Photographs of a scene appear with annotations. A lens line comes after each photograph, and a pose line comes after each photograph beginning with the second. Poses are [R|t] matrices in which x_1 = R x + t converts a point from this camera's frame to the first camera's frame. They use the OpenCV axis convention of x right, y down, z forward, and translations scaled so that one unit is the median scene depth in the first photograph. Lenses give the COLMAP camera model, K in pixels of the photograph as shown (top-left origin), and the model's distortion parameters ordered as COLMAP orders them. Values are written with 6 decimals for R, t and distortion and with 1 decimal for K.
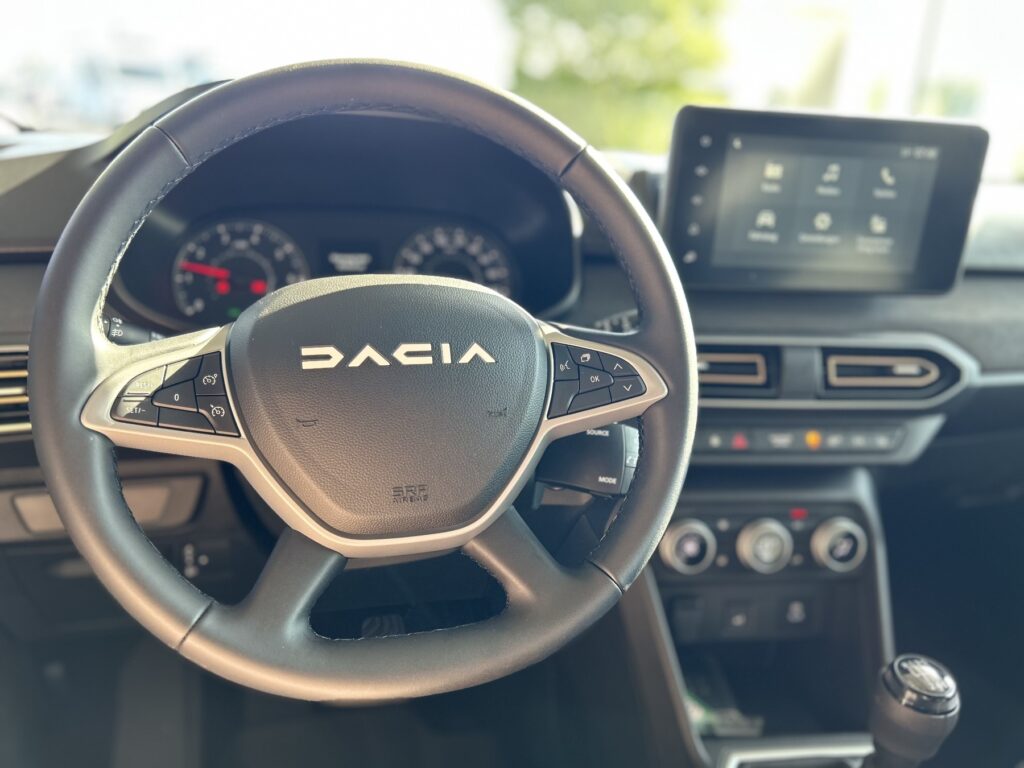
lens RADIAL K [[813.5, 0, 512.0], [0, 813.5, 384.0], [0, 0, 1]] dist [0.001117, -0.004737]
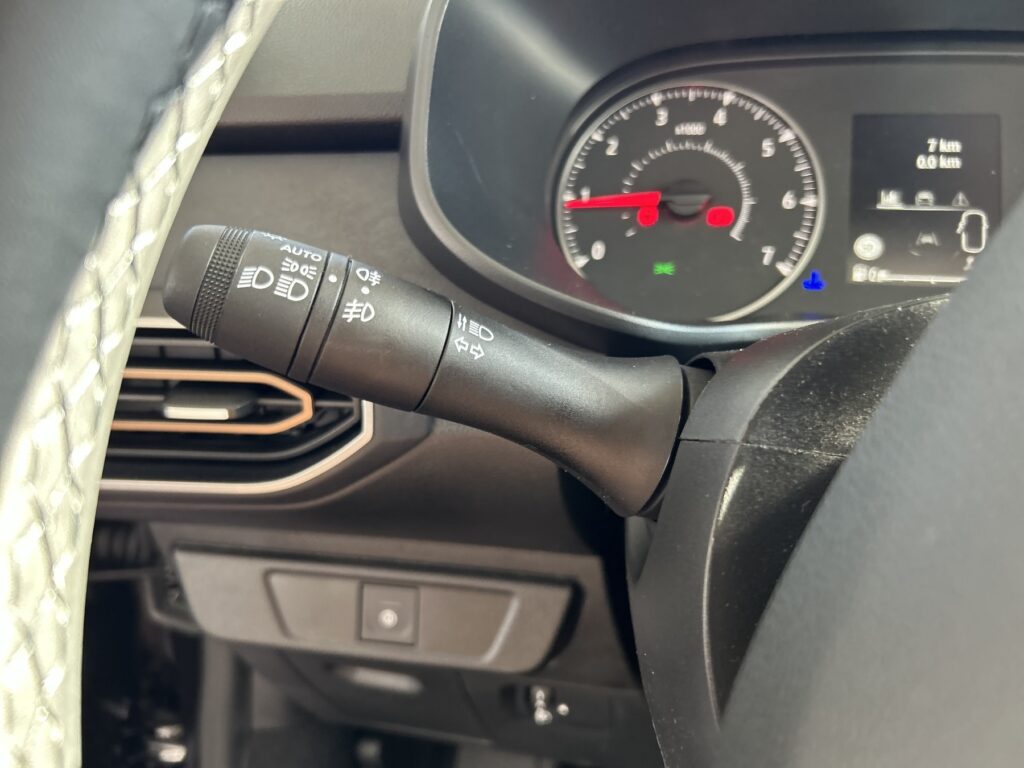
lens RADIAL K [[813.5, 0, 512.0], [0, 813.5, 384.0], [0, 0, 1]] dist [0.001117, -0.004737]
pose [[0.890607, 0.108013, -0.441761, -0.198153], [-0.087006, 0.993911, 0.067610, -0.043514], [0.446374, -0.021778, 0.894581, 0.515648]]
